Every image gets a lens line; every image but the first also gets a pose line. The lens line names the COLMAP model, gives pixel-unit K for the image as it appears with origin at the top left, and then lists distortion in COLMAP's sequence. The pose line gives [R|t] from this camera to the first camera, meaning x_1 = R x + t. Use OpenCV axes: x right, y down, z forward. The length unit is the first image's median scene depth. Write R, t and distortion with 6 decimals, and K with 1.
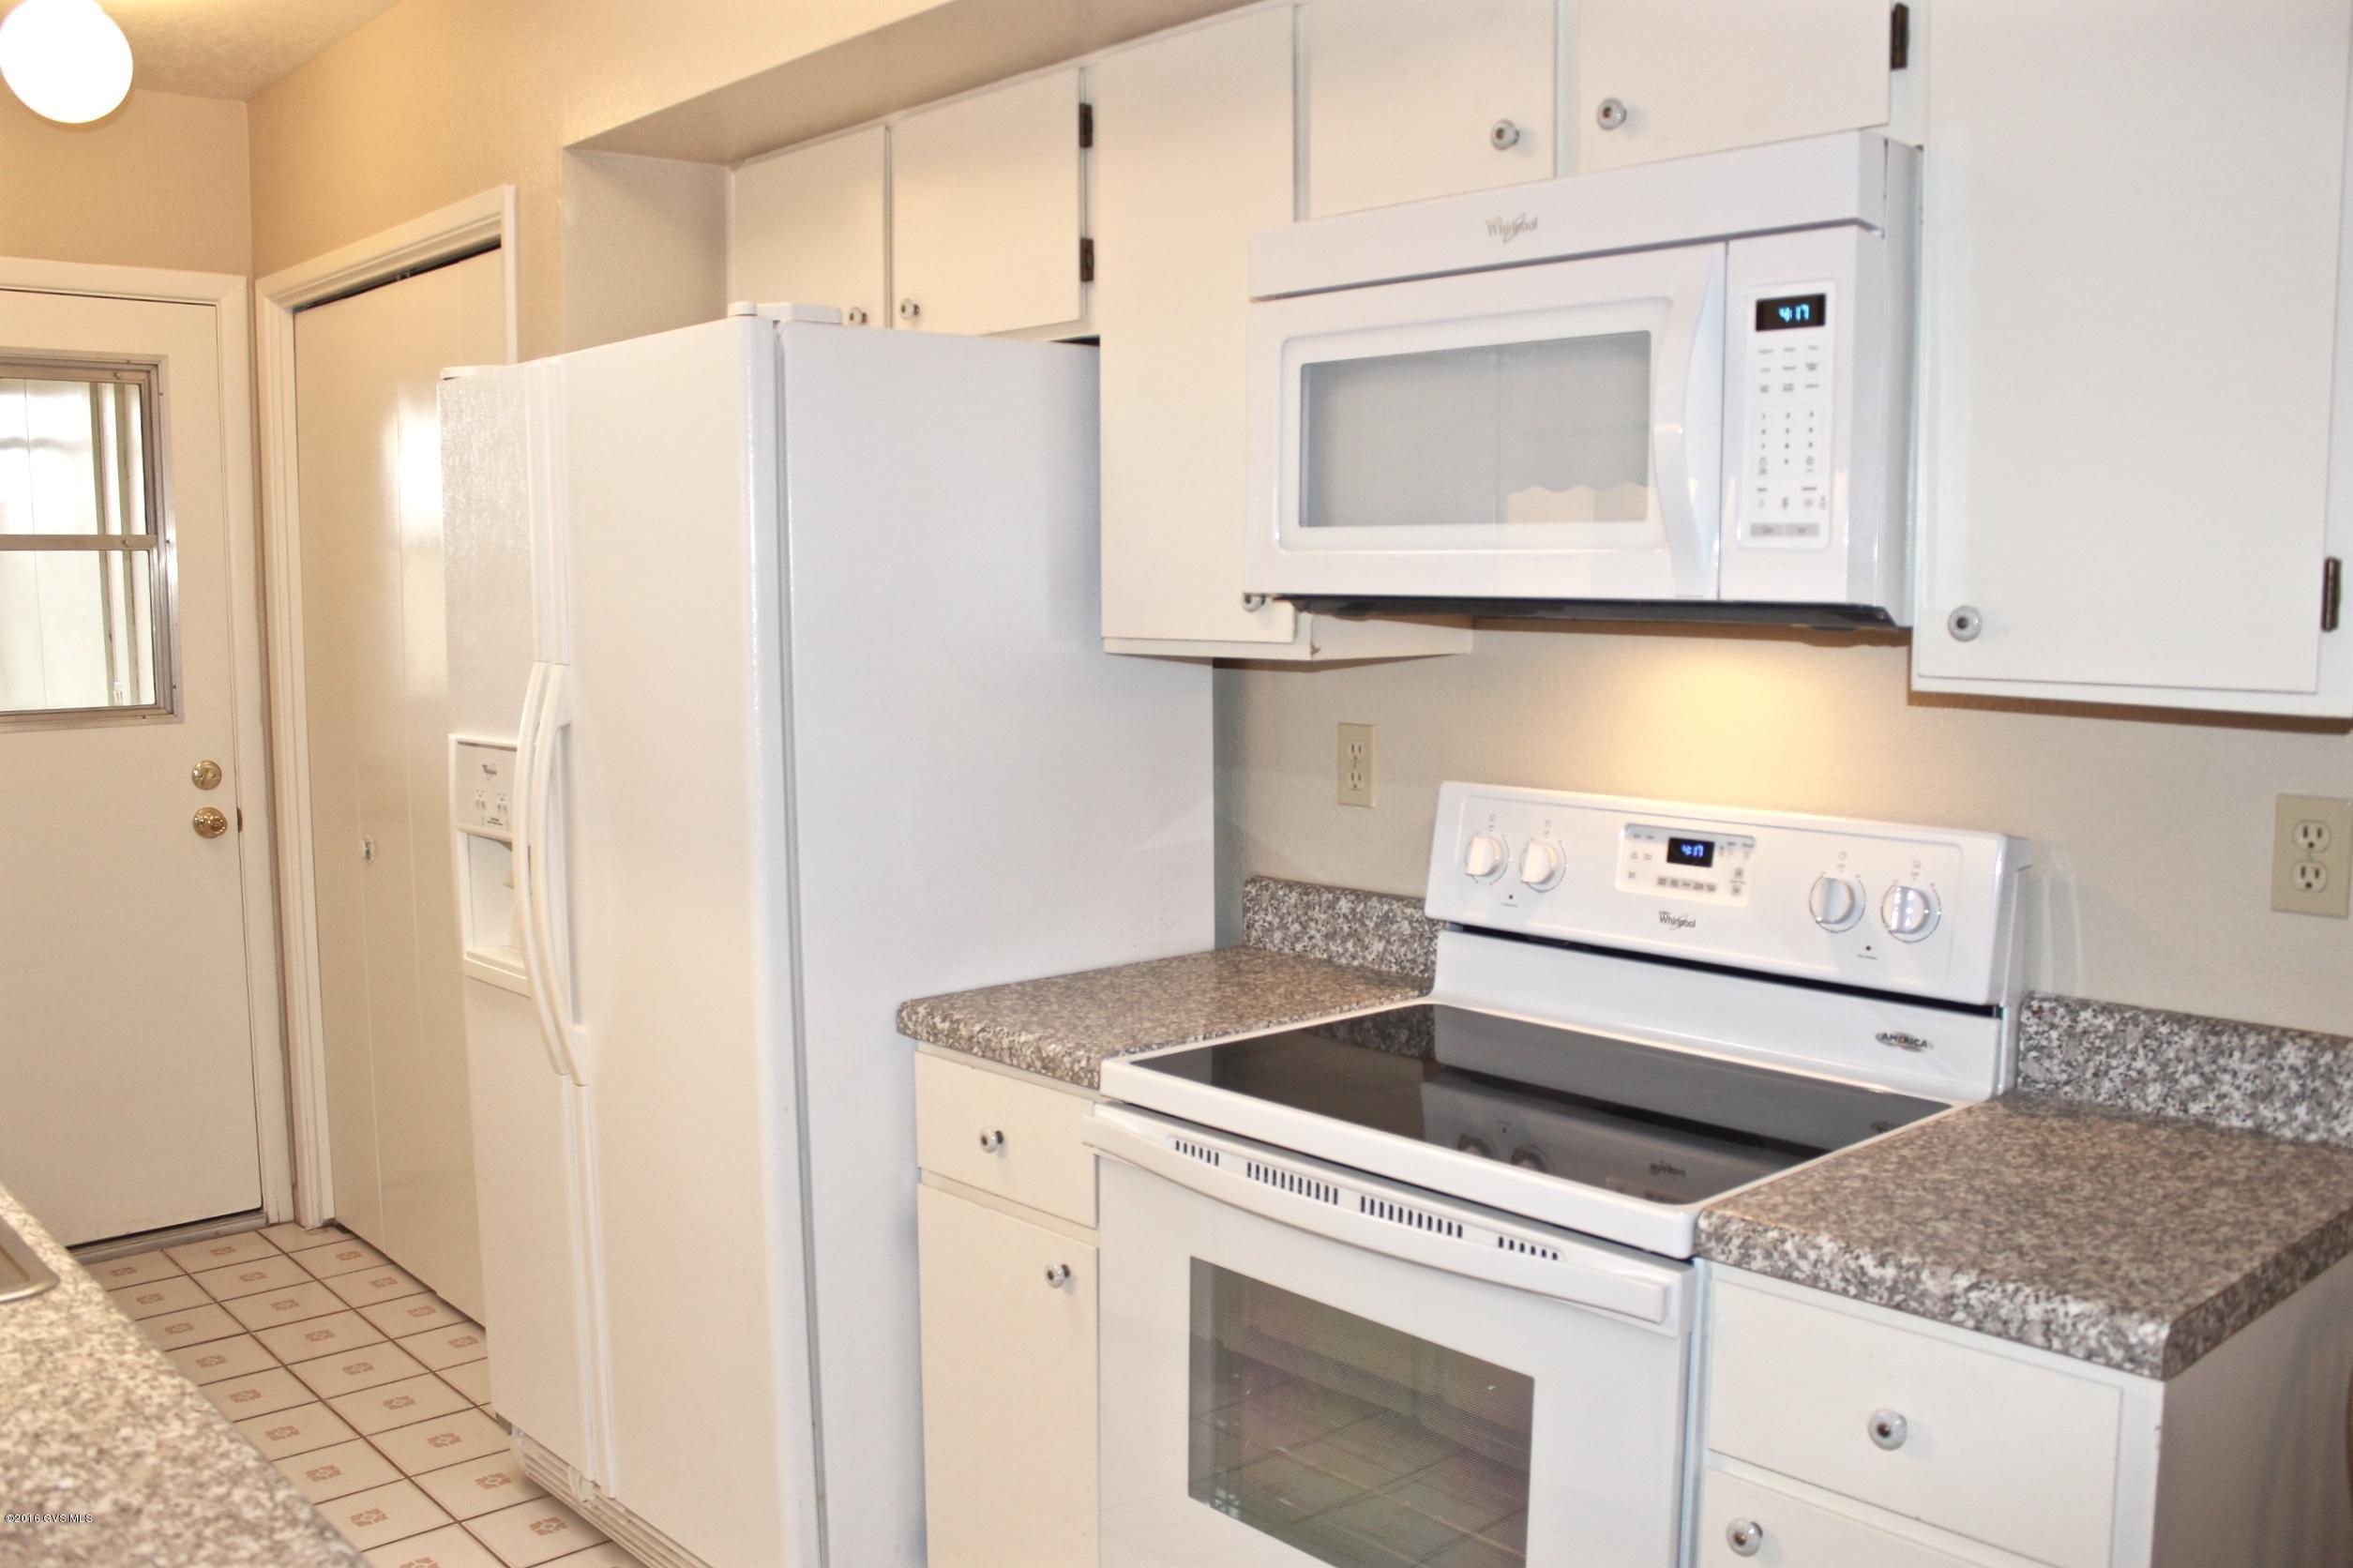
lens RADIAL K [[2005.3, 0, 1177.1], [0, 2005.3, 799.0], [0, 0, 1]] dist [-0.169648, 0.142608]
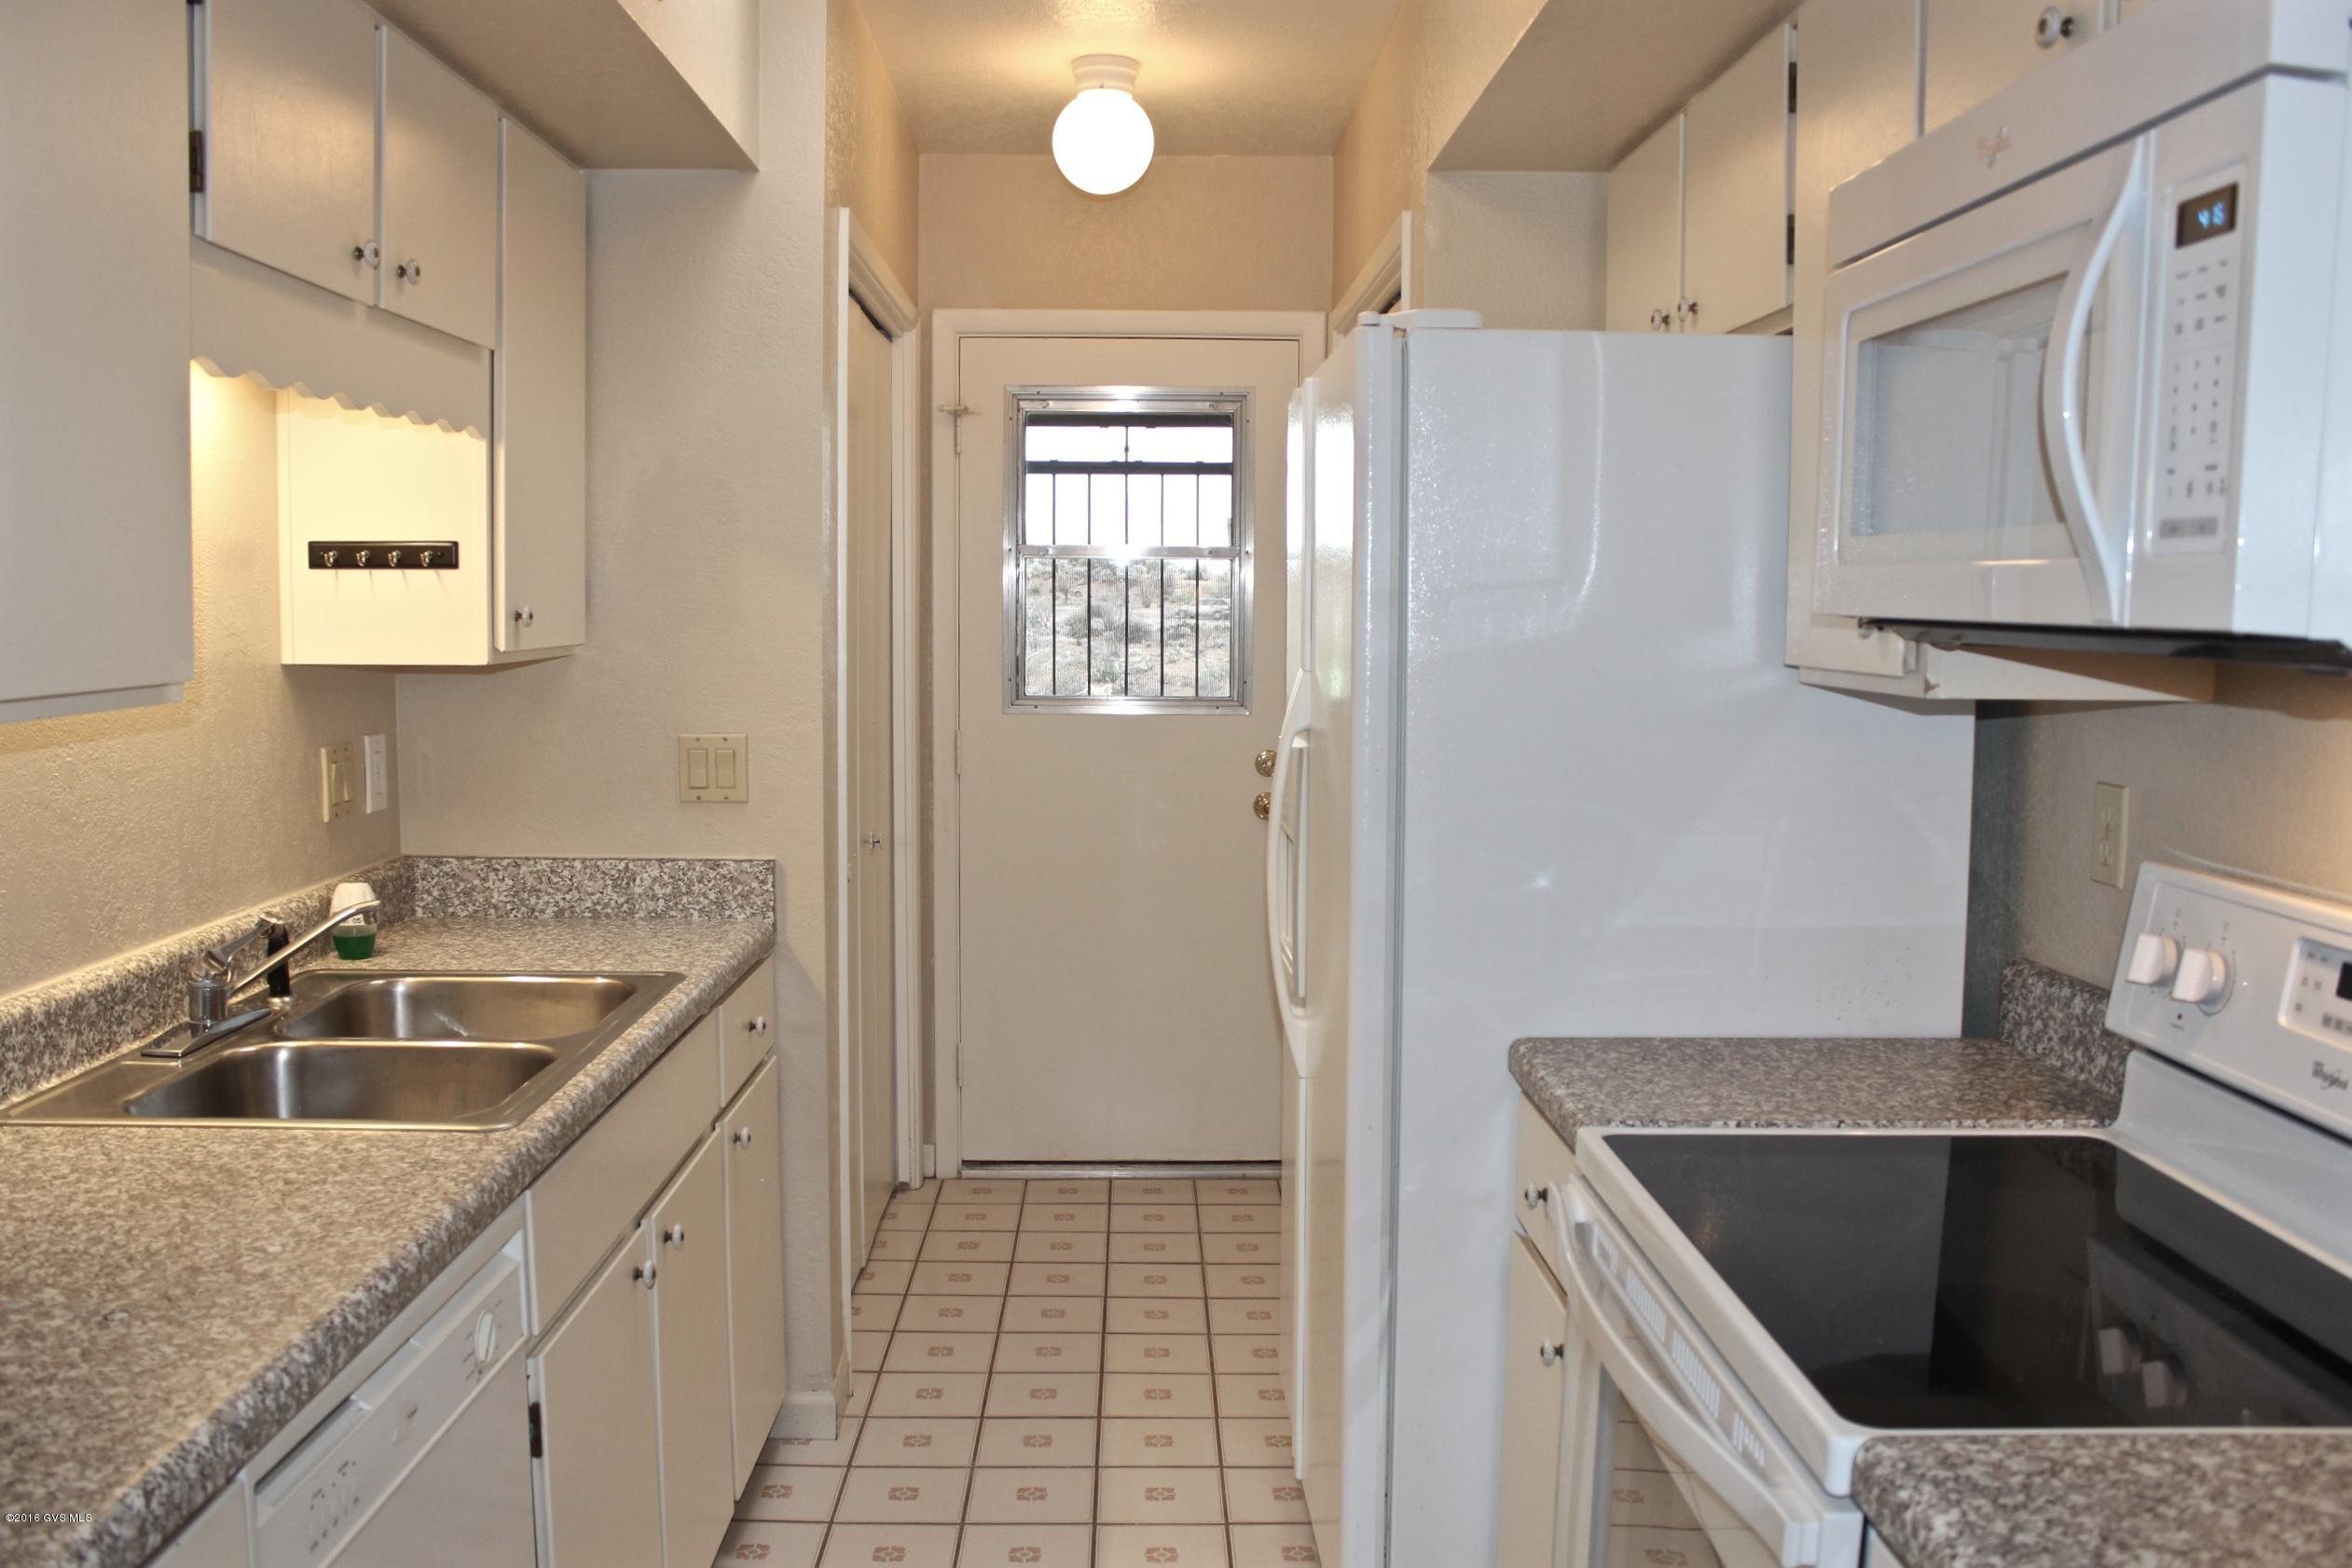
lens RADIAL K [[2004.5, 0, 1176.6], [0, 2004.5, 799.0], [0, 0, 1]] dist [-0.169648, 0.142608]
pose [[0.749931, 0.075518, -0.657191, 0.380707], [-0.083304, 0.996335, 0.019429, -0.017823], [0.656250, 0.040176, 0.753473, 0.189906]]
